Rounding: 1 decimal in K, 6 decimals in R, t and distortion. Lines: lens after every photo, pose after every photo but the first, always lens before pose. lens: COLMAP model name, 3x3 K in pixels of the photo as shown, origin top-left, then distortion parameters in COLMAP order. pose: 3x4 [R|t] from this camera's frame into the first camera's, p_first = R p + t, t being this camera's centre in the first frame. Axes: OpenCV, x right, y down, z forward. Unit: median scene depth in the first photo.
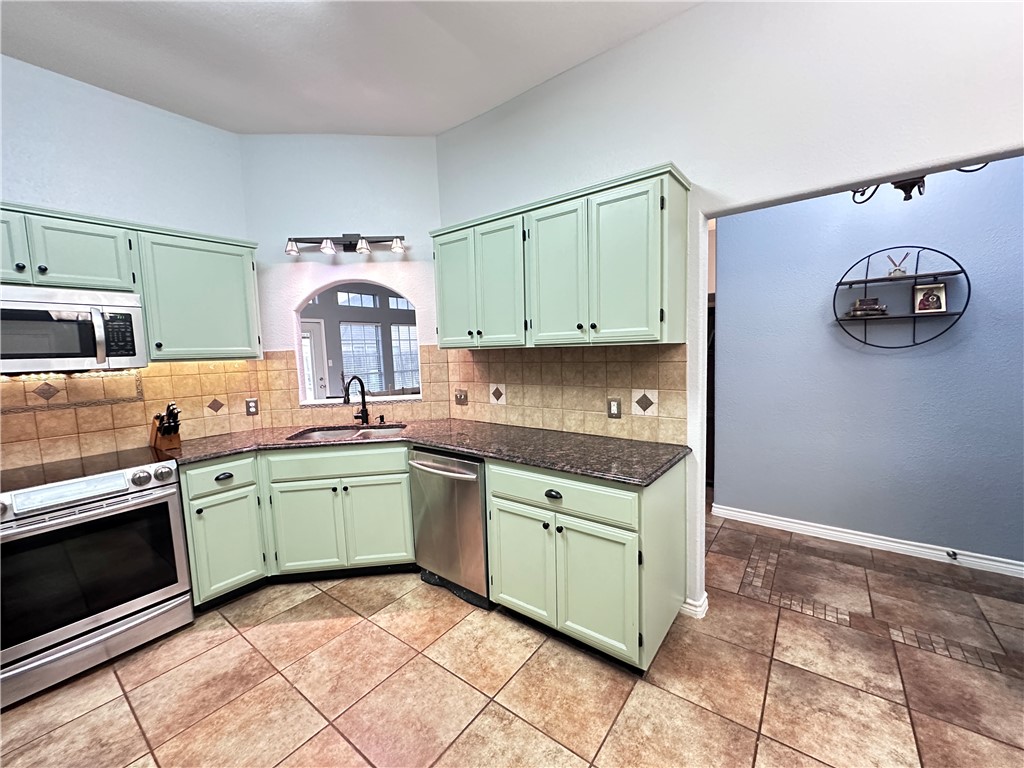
lens RADIAL K [[408.2, 0, 512.8], [0, 408.2, 385.6], [0, 0, 1]] dist [-0.002178, 0.000586]
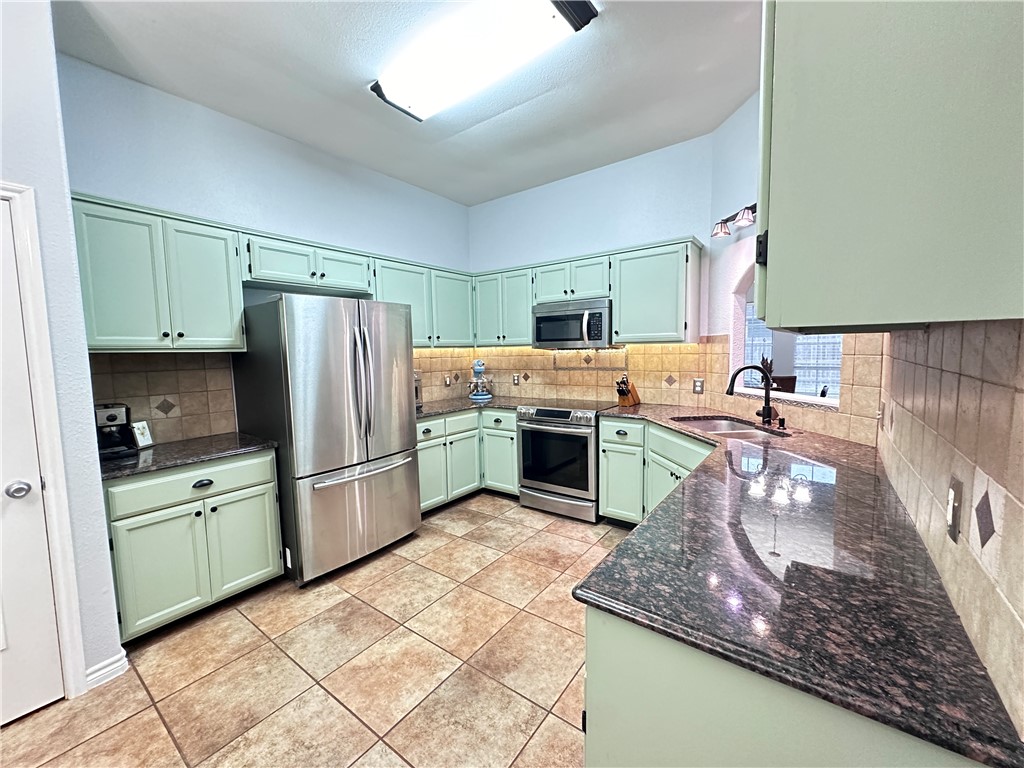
lens RADIAL K [[408.2, 0, 512.0], [0, 408.2, 385.9], [0, 0, 1]] dist [-0.002178, 0.000586]
pose [[0.011376, 0.125227, -0.992063, 0.594532], [-0.067503, 0.989960, 0.124188, -0.067896], [0.997654, 0.065554, 0.019715, 0.634506]]
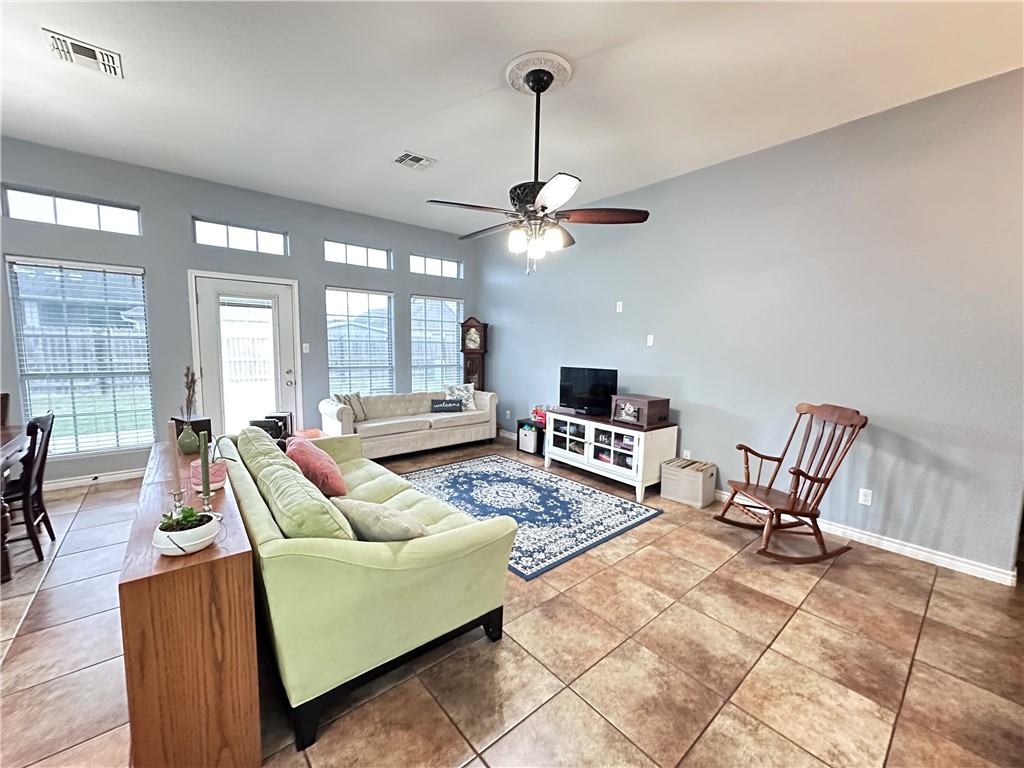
lens RADIAL K [[408.2, 0, 512.0], [0, 408.2, 384.2], [0, 0, 1]] dist [-0.002178, 0.000586]
pose [[0.974056, 0.074701, -0.213623, 0.060295], [-0.071347, 0.997178, 0.023379, -0.123871], [0.214767, -0.007531, 0.976636, 1.458619]]
